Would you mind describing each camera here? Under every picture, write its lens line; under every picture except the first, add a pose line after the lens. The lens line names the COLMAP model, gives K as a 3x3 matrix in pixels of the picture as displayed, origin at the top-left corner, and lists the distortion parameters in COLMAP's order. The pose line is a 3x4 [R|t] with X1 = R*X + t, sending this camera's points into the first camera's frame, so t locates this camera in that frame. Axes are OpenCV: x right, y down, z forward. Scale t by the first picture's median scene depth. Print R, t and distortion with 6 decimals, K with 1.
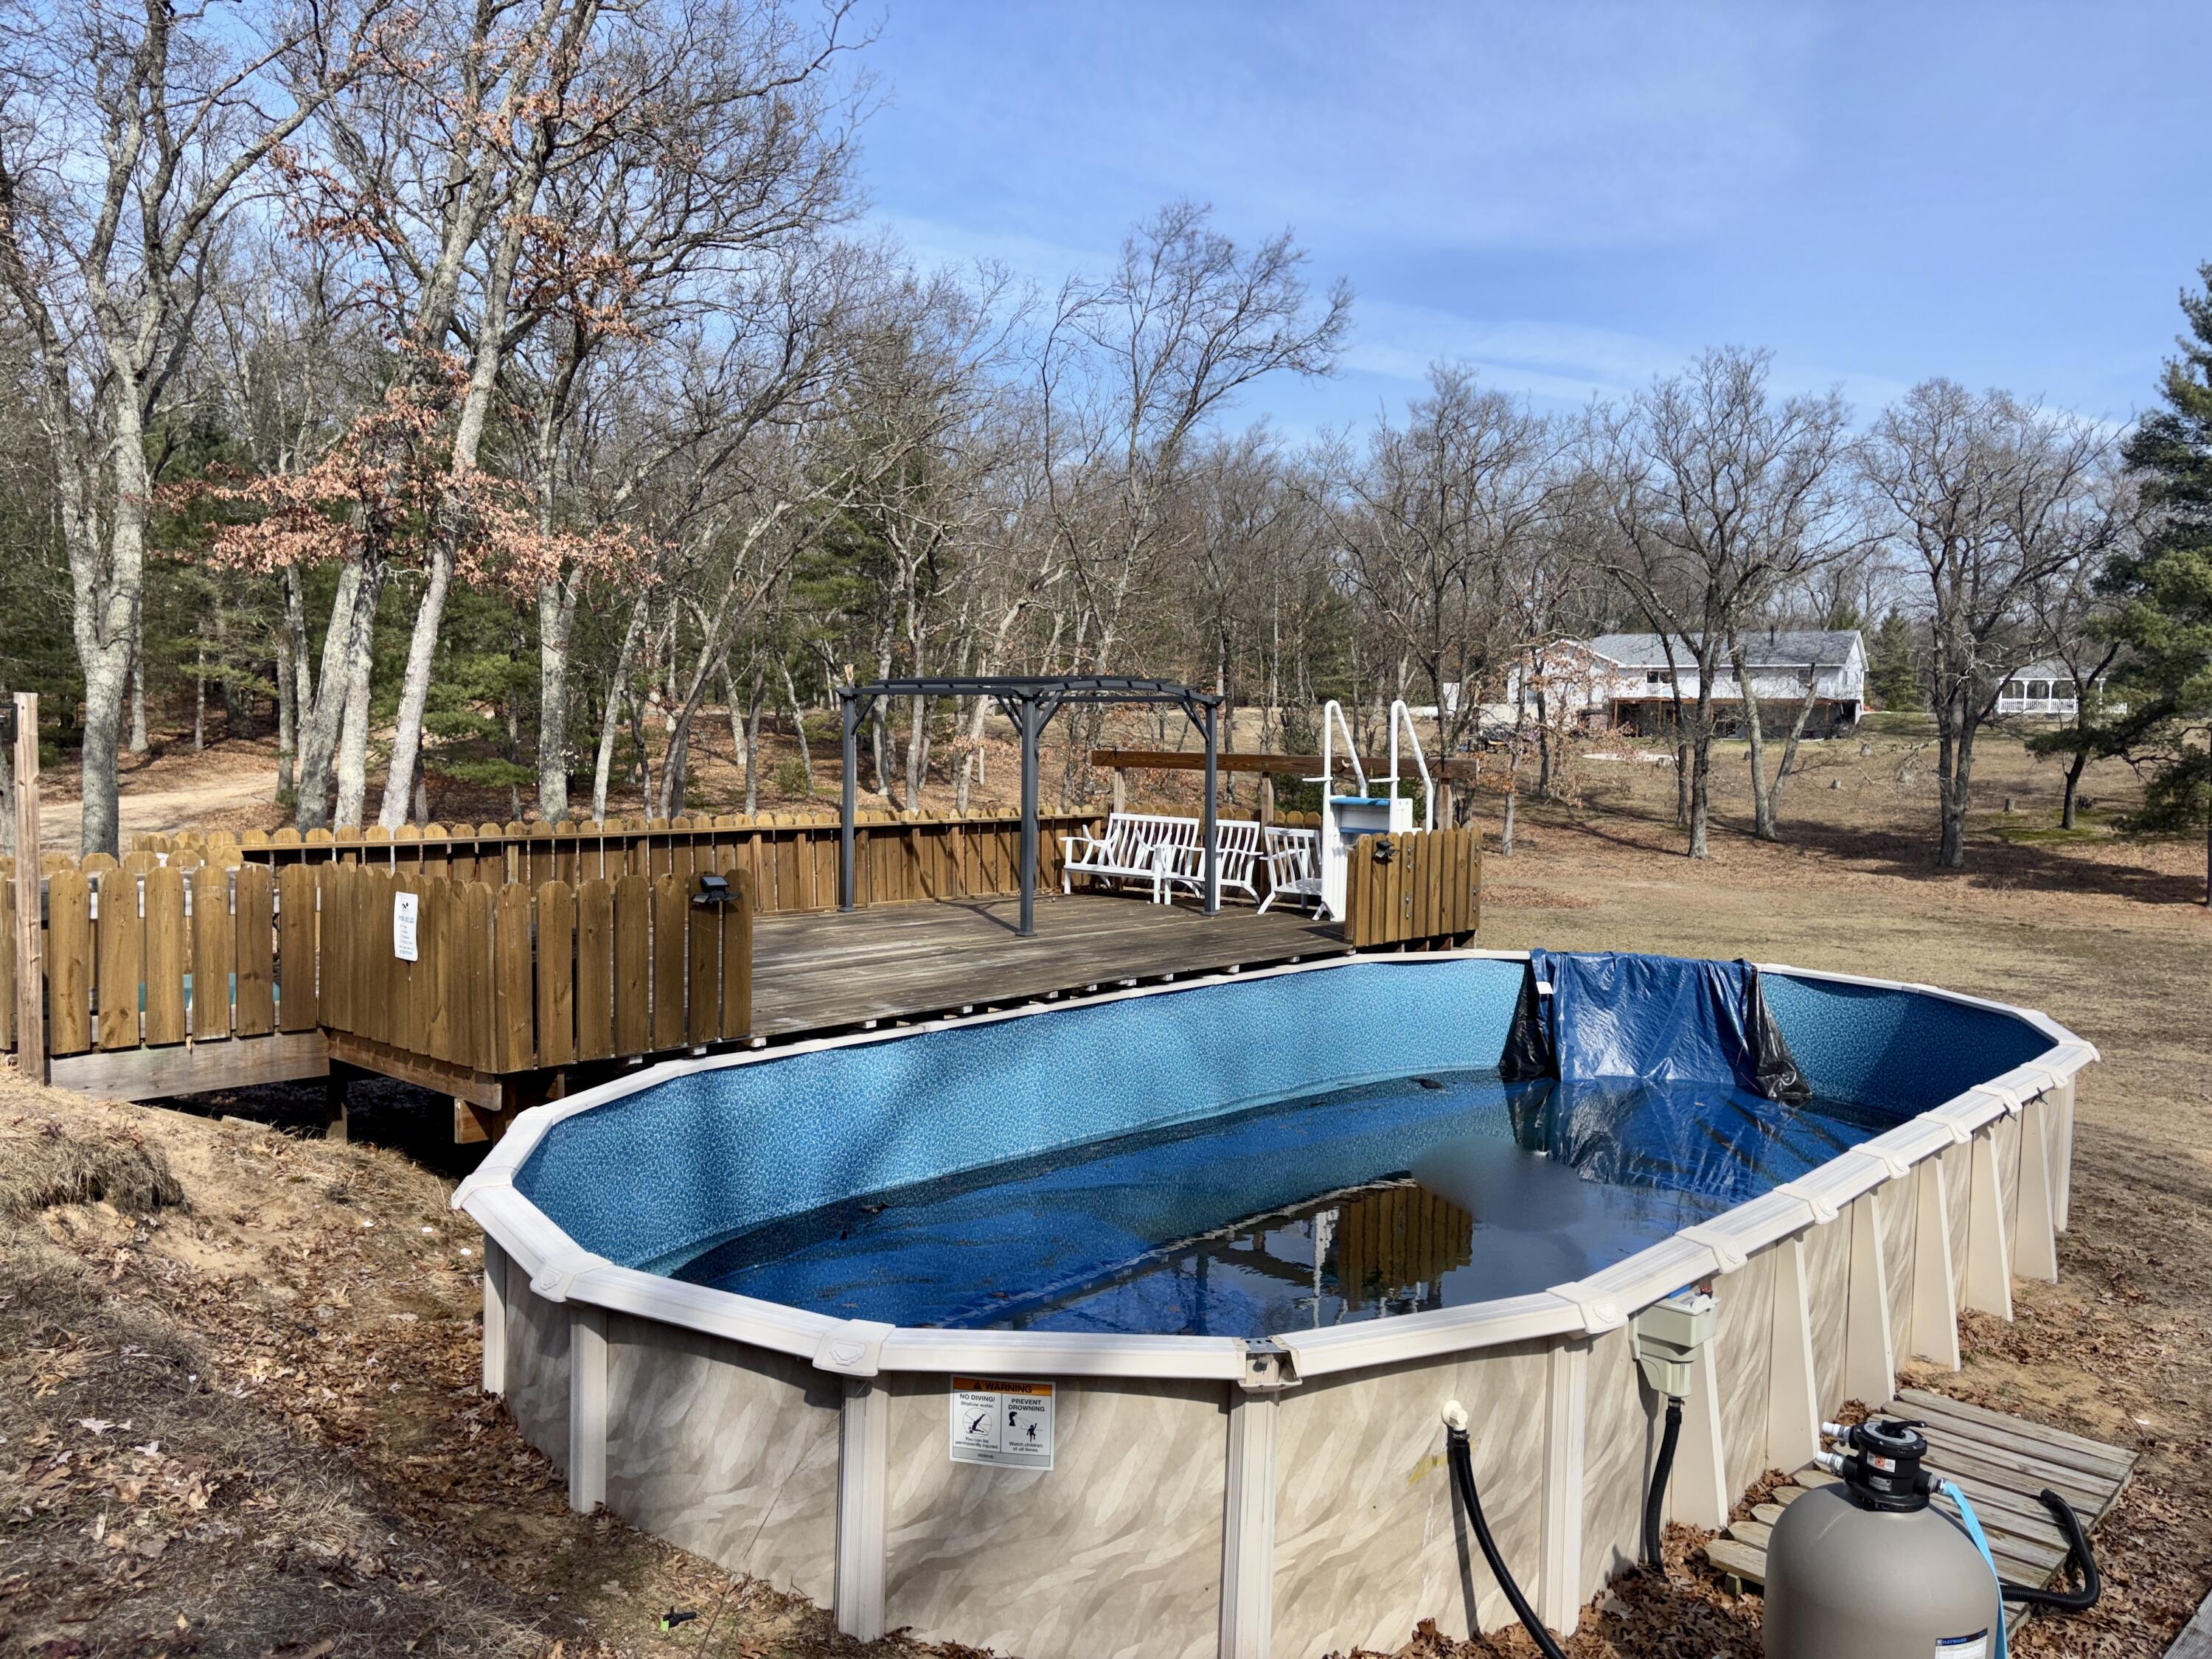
lens RADIAL K [[1692.1, 0, 1111.6], [0, 1692.1, 827.5], [0, 0, 1]] dist [0.131580, -0.243004]
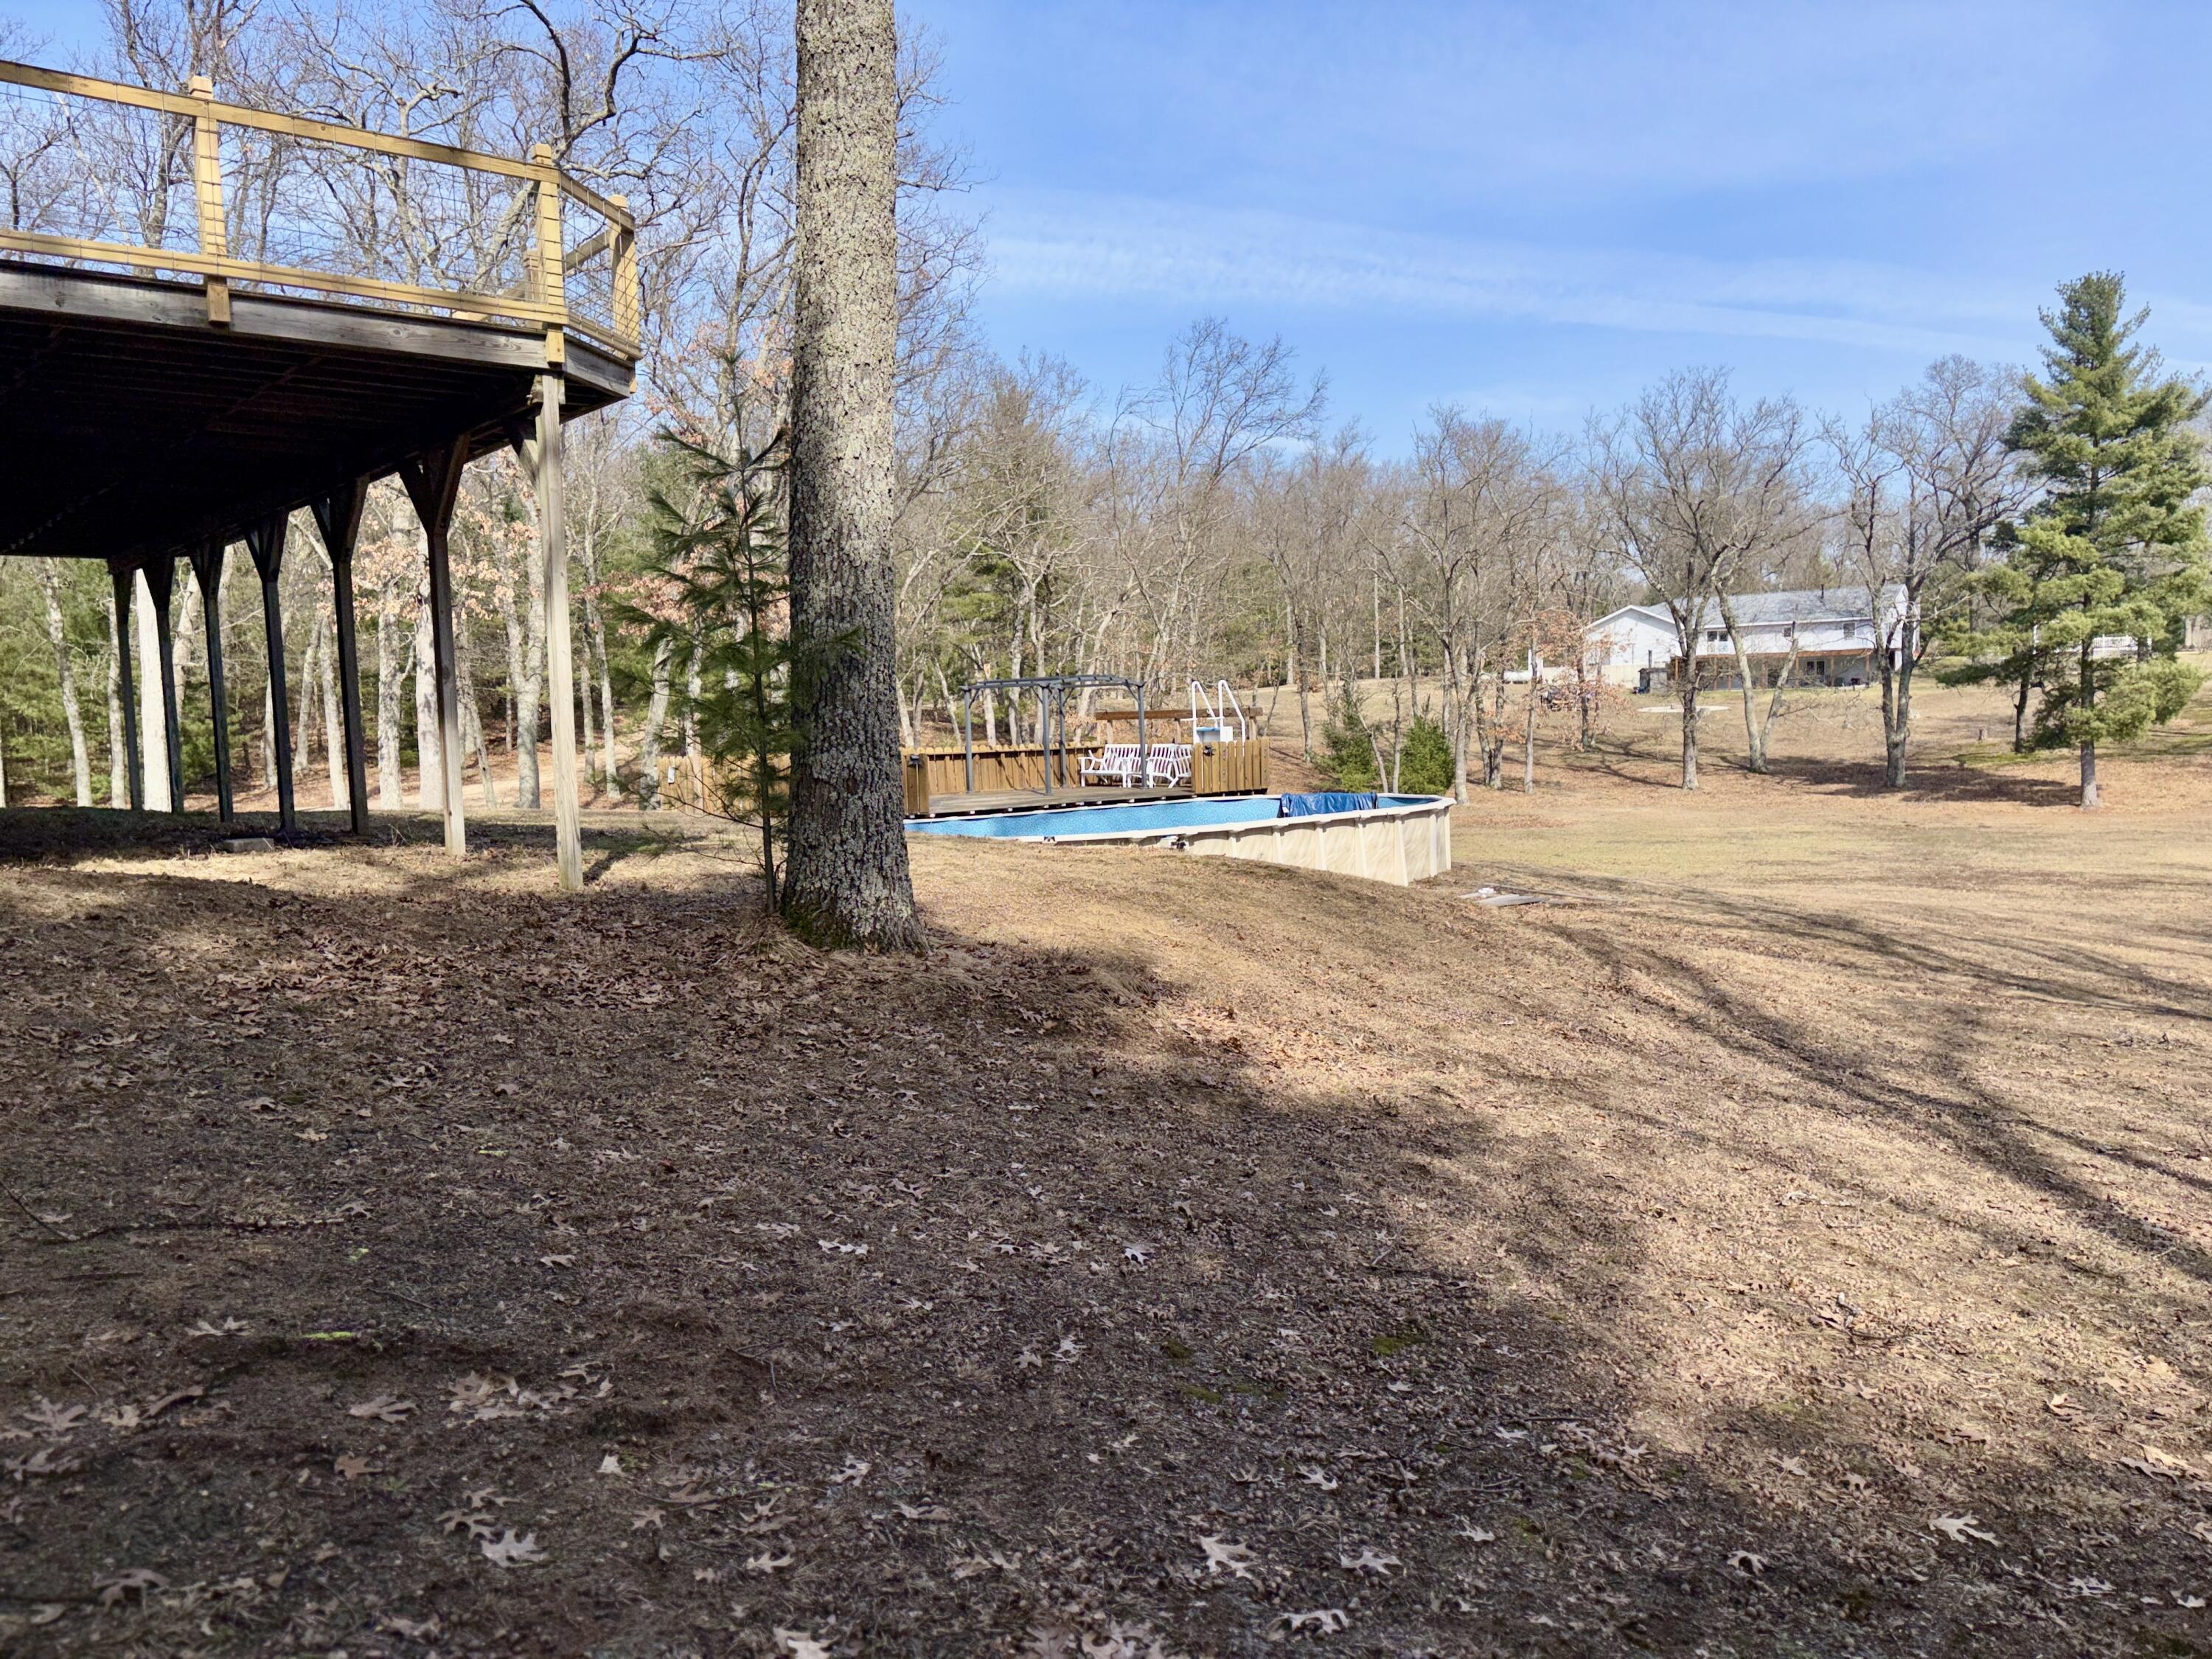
lens RADIAL K [[1698.6, 0, 1102.1], [0, 1698.6, 913.9], [0, 0, 1]] dist [0.119055, -0.264055]
pose [[0.994219, -0.033405, -0.102042, 0.053855], [0.039443, 0.997552, 0.057740, 0.020780], [0.099864, -0.061431, 0.993103, -0.270264]]
